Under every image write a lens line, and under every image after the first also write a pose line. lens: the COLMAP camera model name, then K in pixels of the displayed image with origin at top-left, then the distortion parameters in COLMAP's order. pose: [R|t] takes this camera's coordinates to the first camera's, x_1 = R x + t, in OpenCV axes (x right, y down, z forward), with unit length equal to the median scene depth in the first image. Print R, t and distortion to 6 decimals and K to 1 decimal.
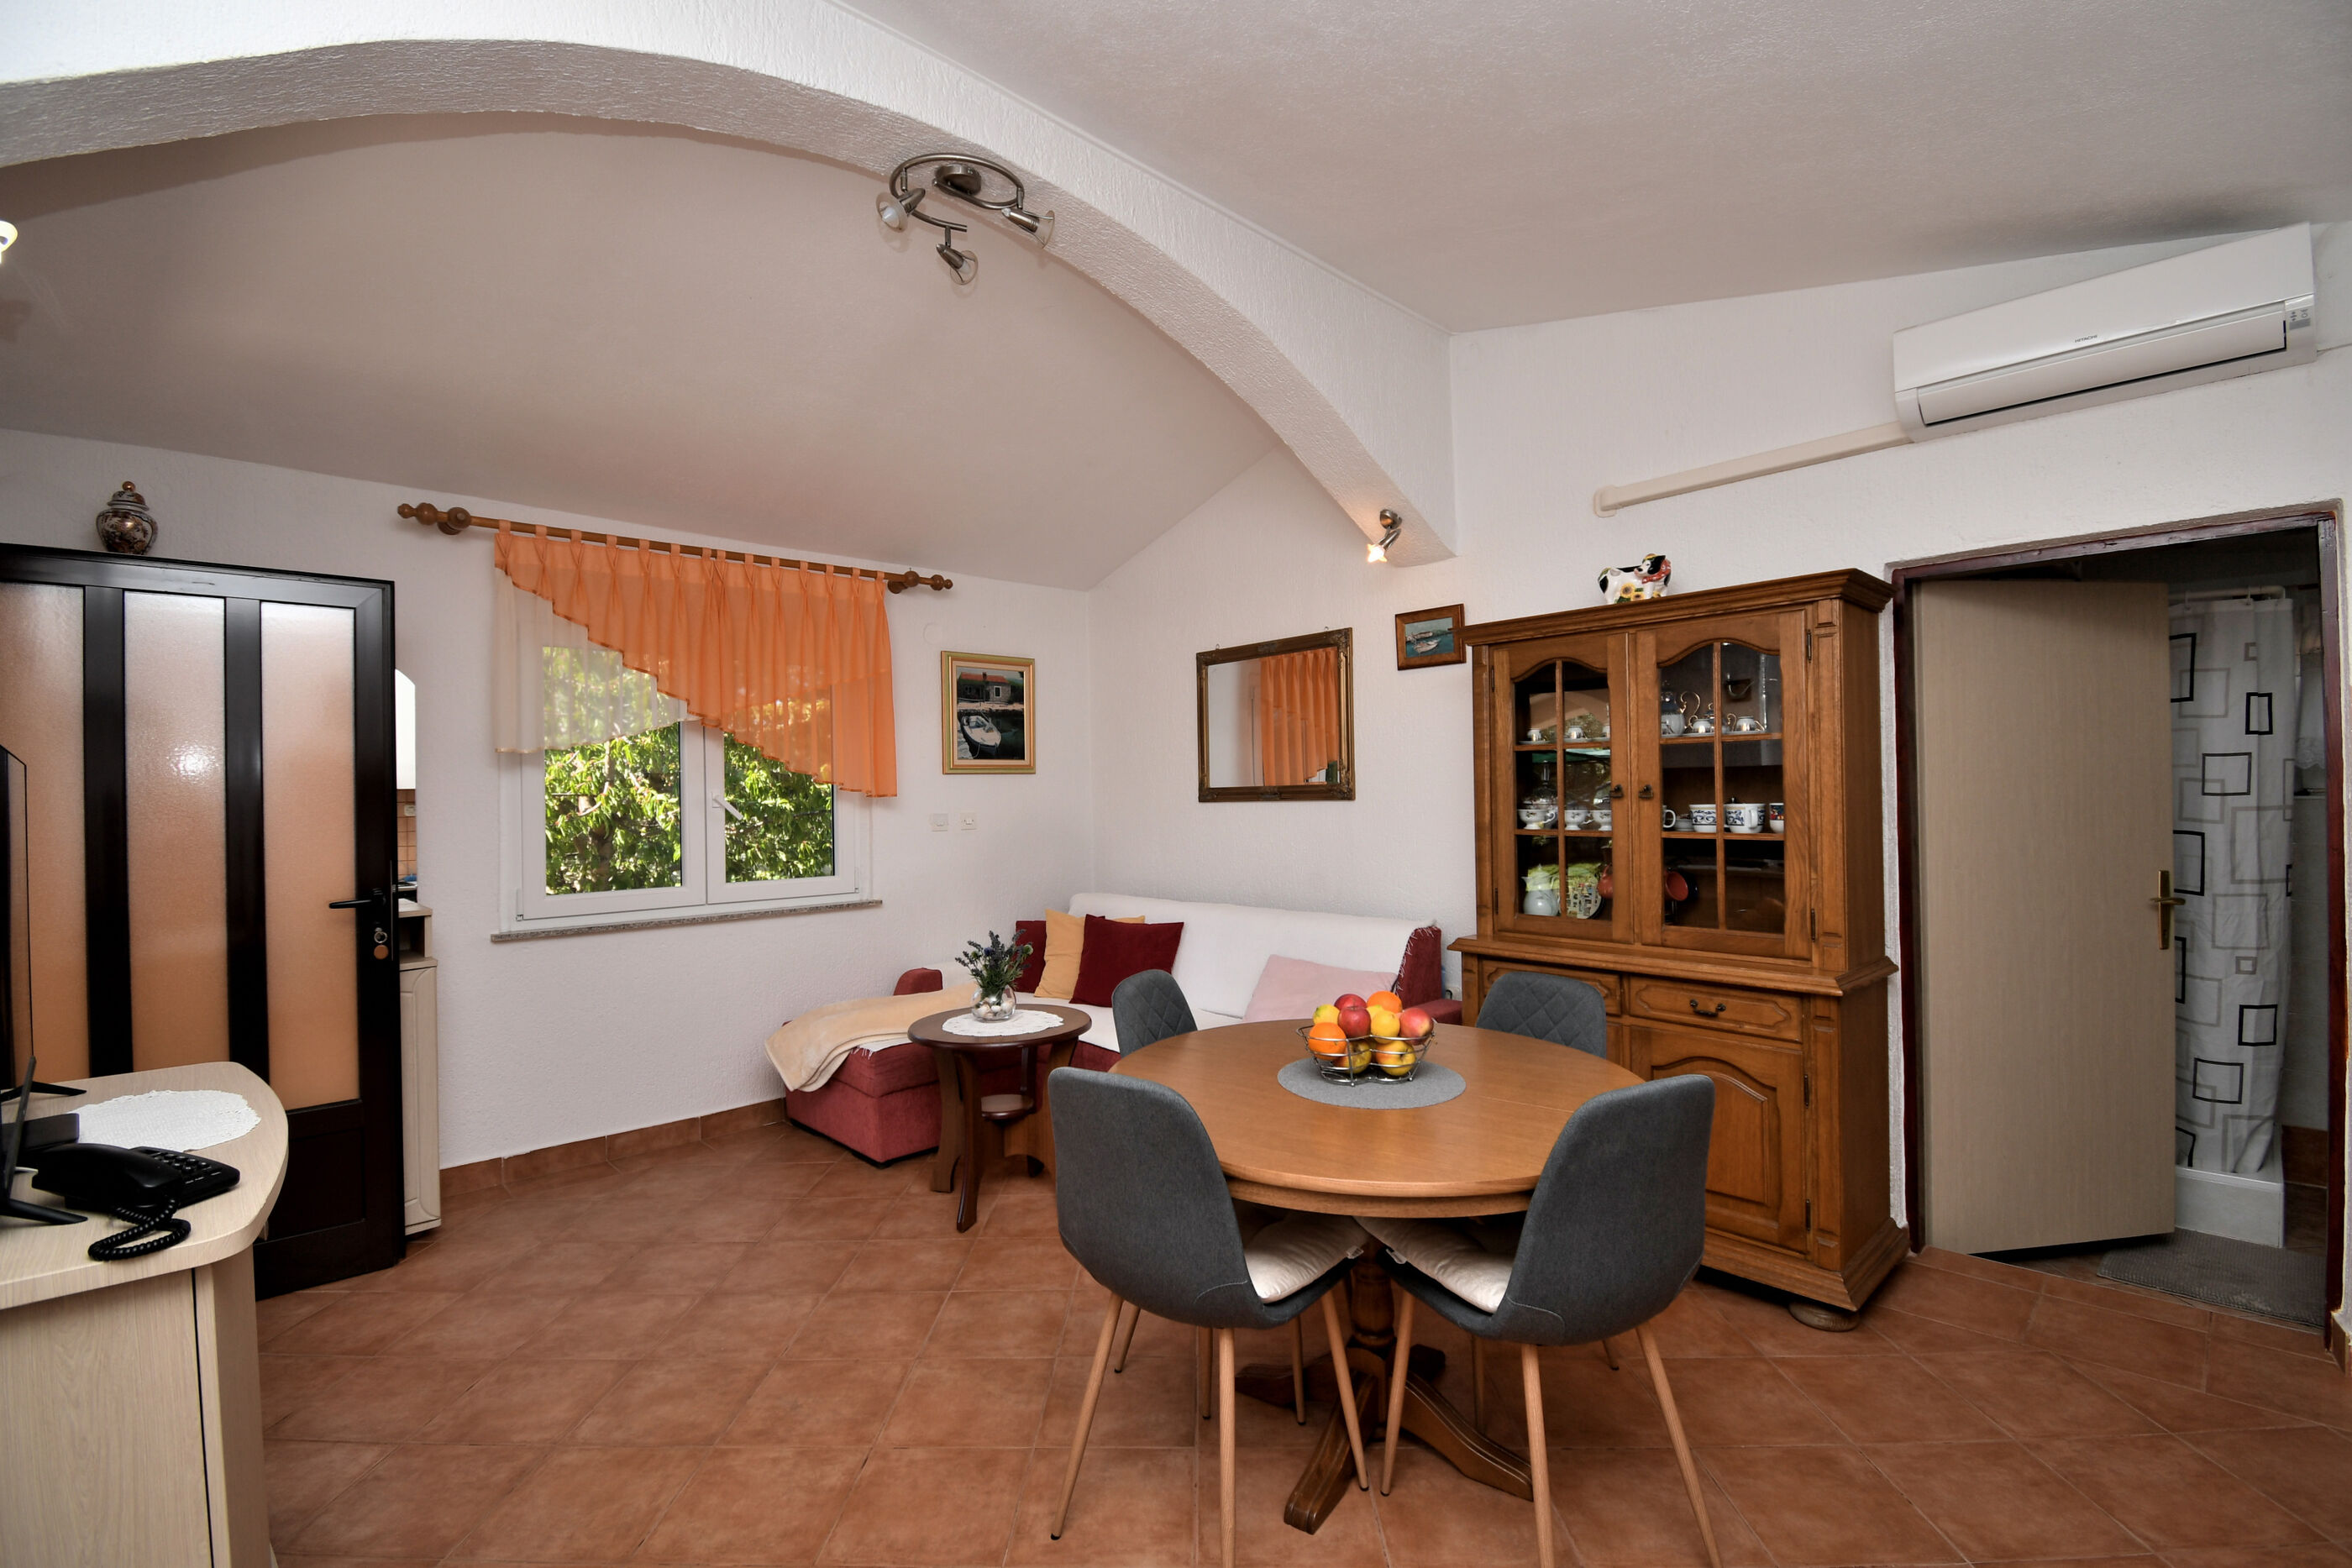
lens RADIAL K [[1030.4, 0, 1178.2], [0, 1030.4, 792.6], [0, 0, 1]] dist [0.025752, -0.028037]
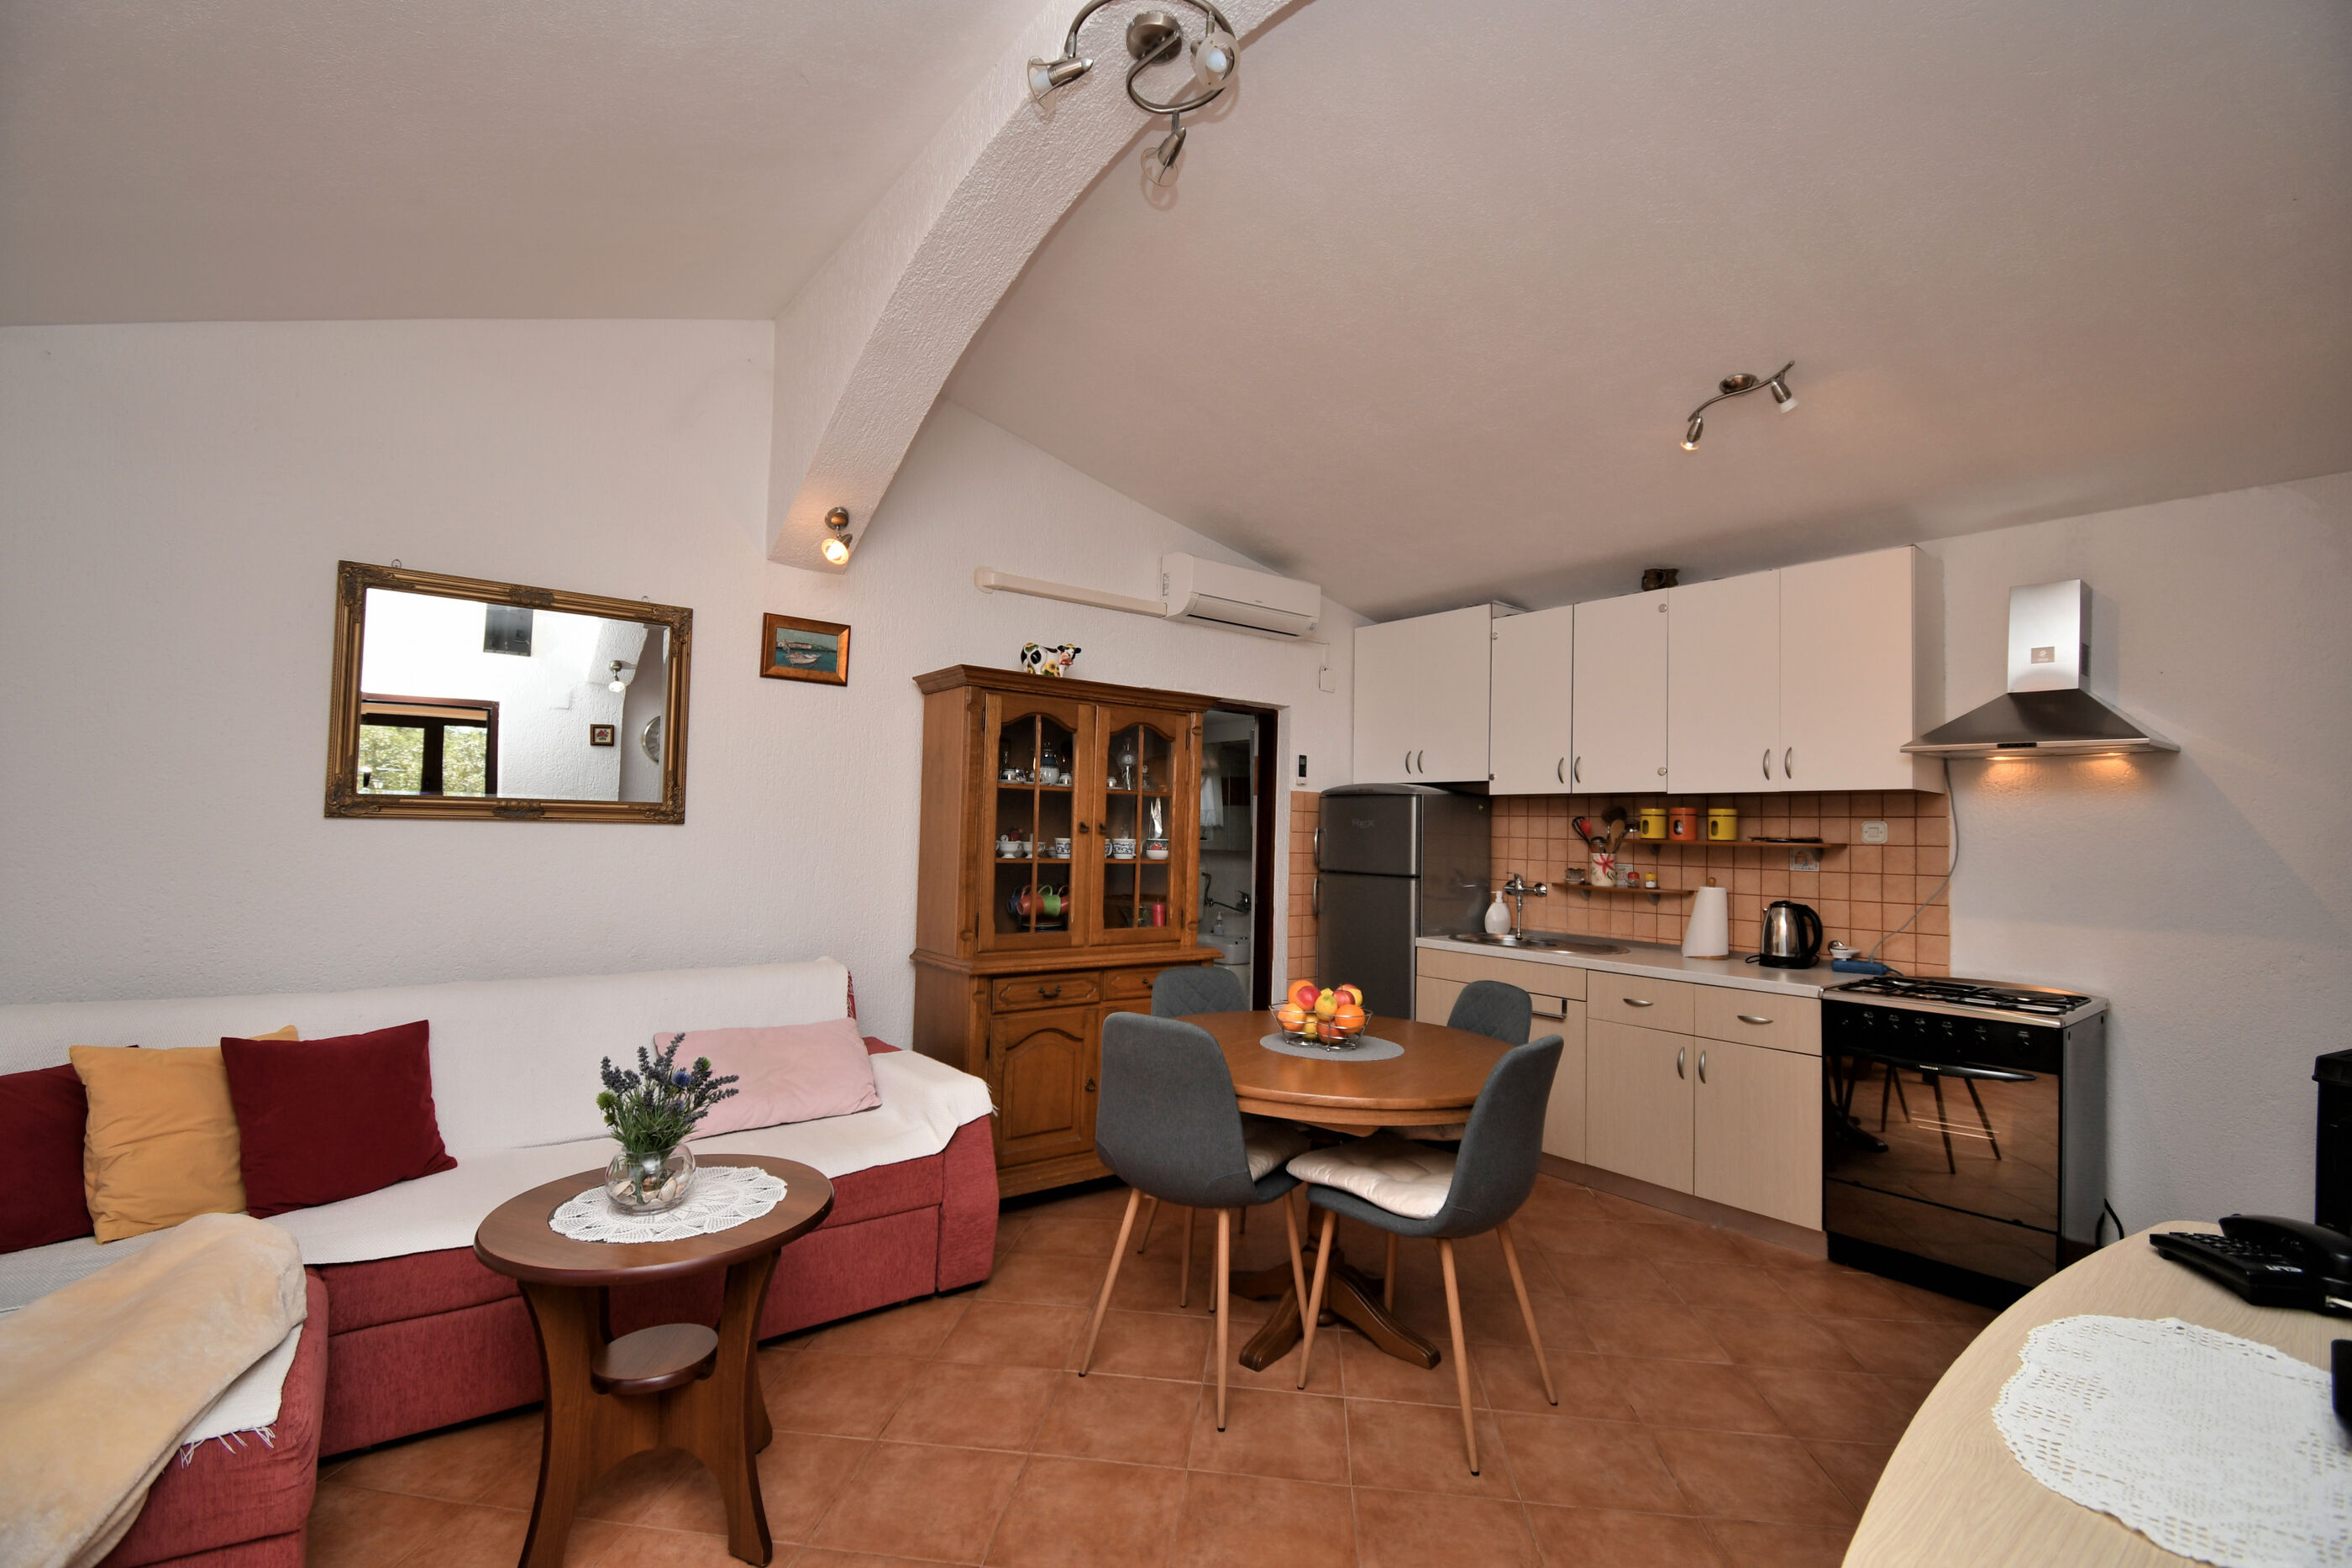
lens RADIAL K [[1030.4, 0, 1178.2], [0, 1030.4, 792.6], [0, 0, 1]] dist [0.025752, -0.028037]
pose [[0.085977, 0.060063, 0.994485, -0.762069], [-0.025769, 0.997981, -0.058047, 0.024852], [-0.995964, -0.020636, 0.087351, 0.710917]]
